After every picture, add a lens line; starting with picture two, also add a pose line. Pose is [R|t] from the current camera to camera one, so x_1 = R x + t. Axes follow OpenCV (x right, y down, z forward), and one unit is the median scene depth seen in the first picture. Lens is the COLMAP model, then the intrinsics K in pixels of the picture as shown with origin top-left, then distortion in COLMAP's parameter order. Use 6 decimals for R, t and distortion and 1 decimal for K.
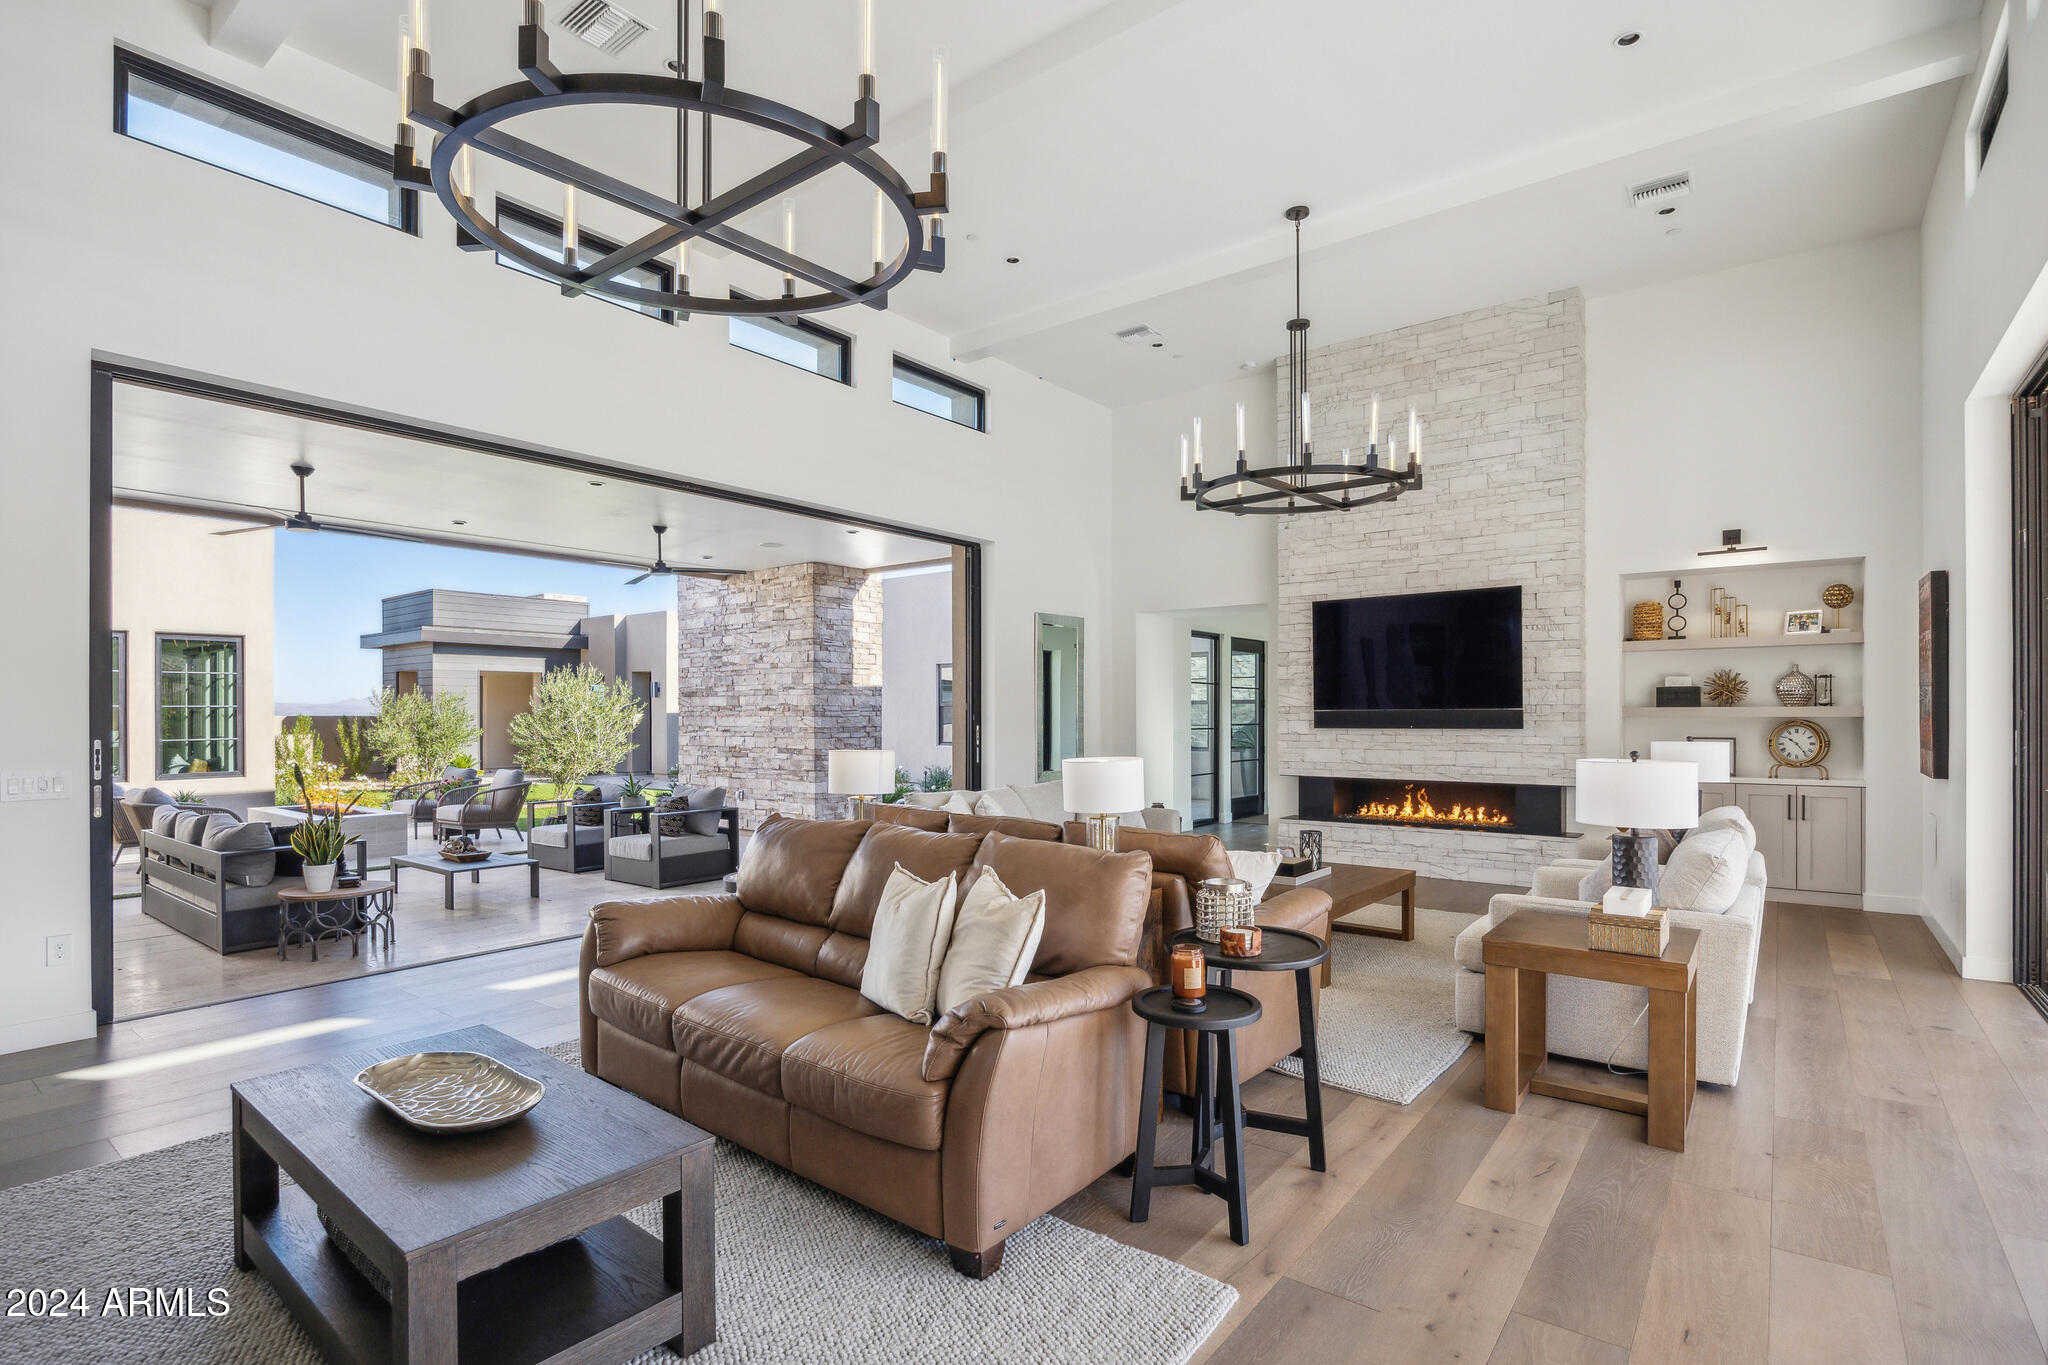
lens RADIAL K [[953.2, 0, 984.2], [0, 953.2, 712.5], [0, 0, 1]] dist [-0.013426, -0.000306]
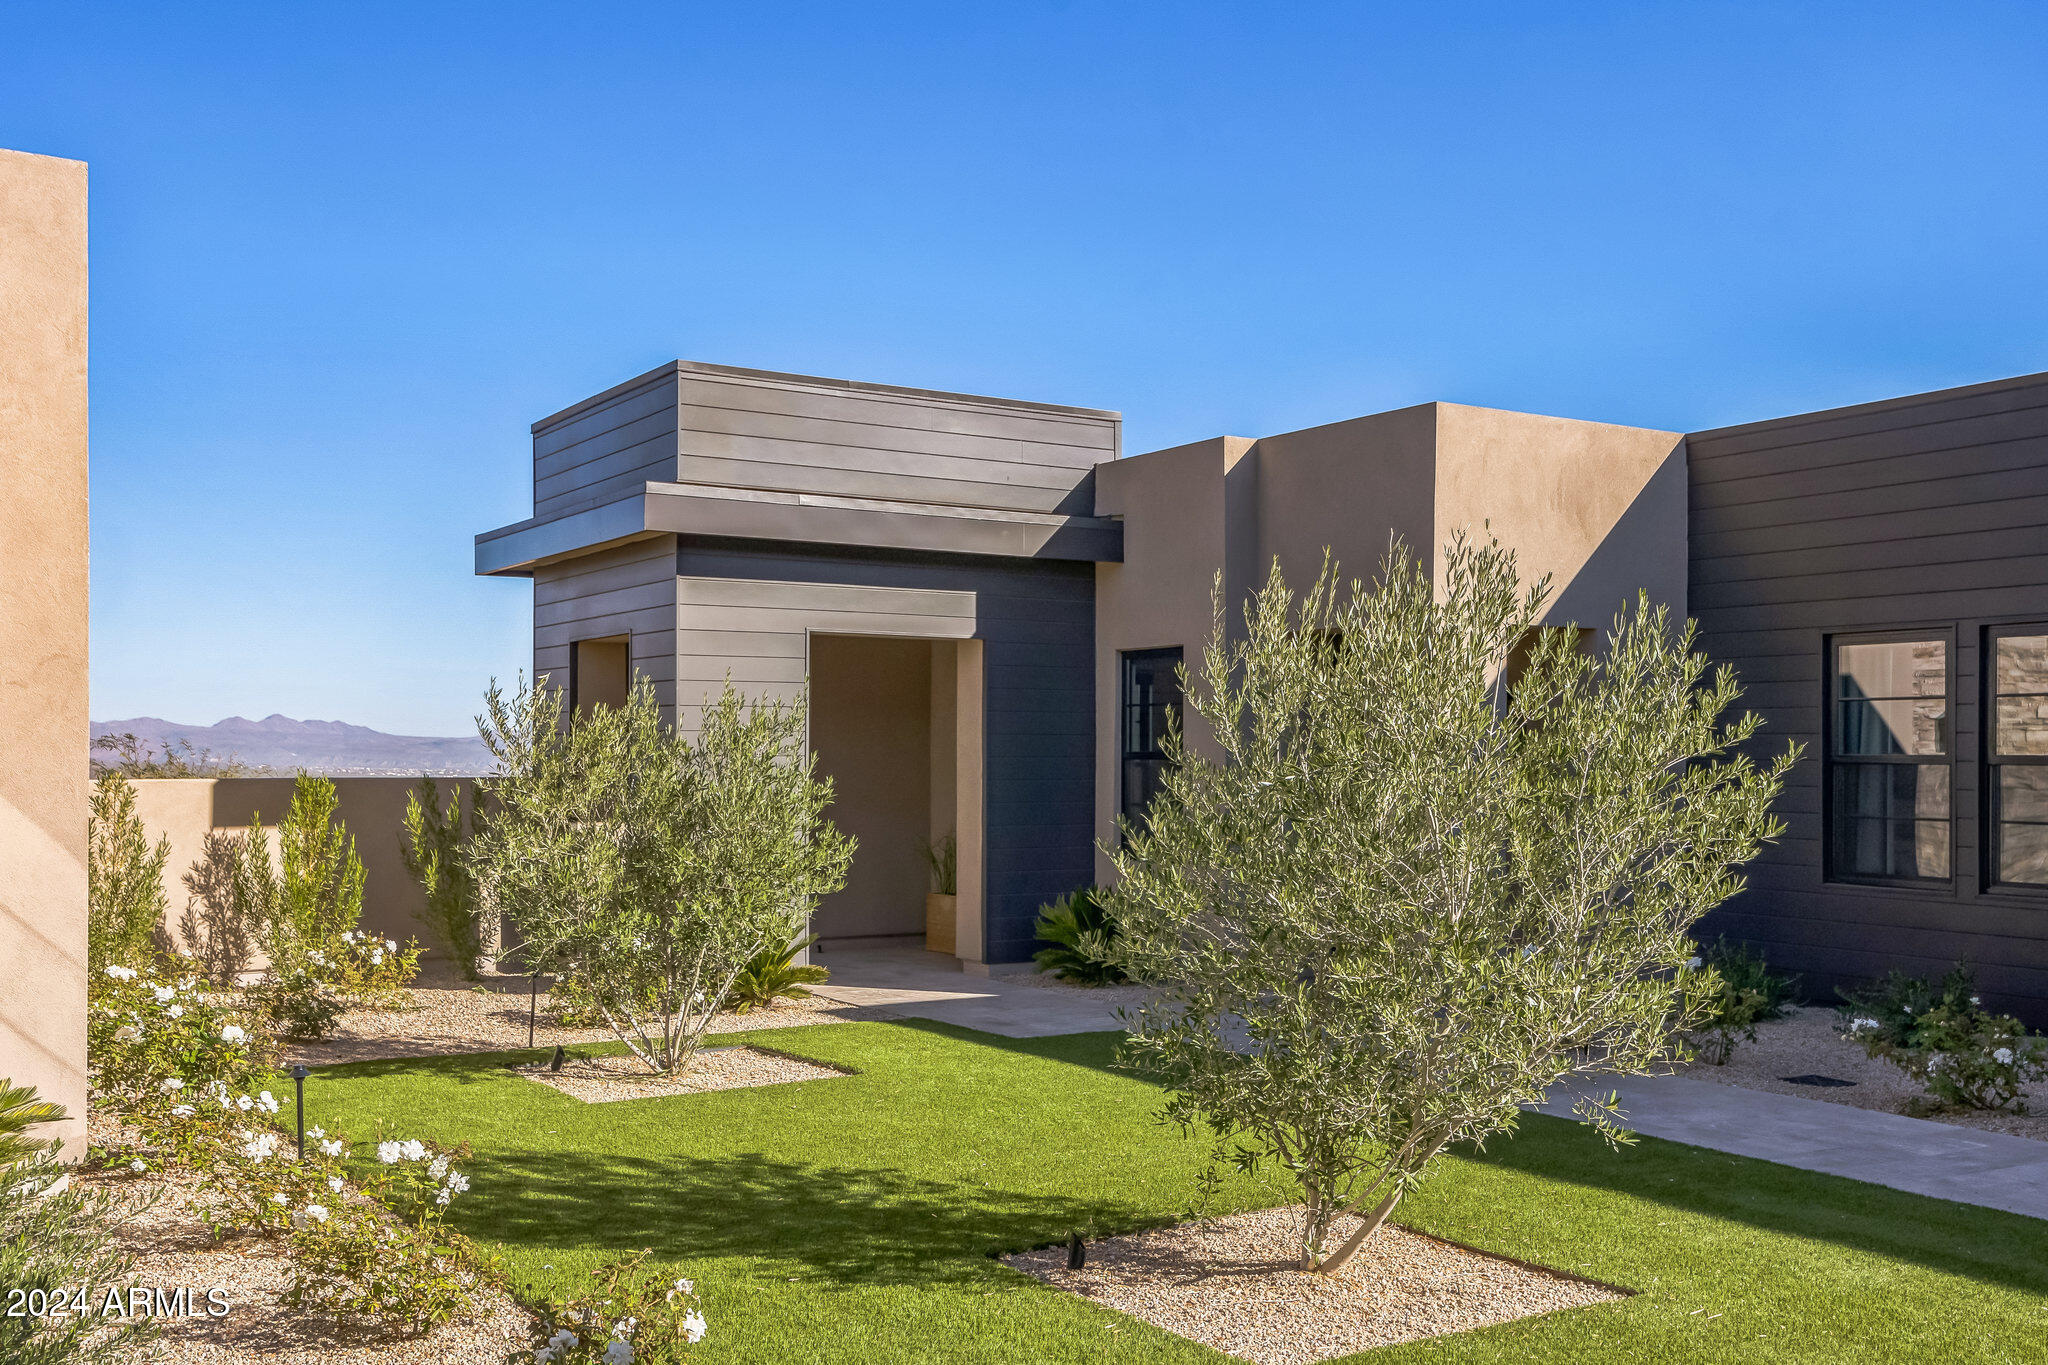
lens RADIAL K [[2038.5, 0, 1028.8], [0, 2038.5, 688.0], [0, 0, 1]] dist [0.023871, 0.000000]
pose [[0.945768, -0.007930, -0.324746, -0.246978], [-0.001102, 0.999618, -0.027619, -0.007170], [0.324841, 0.026480, 0.945398, 0.394325]]
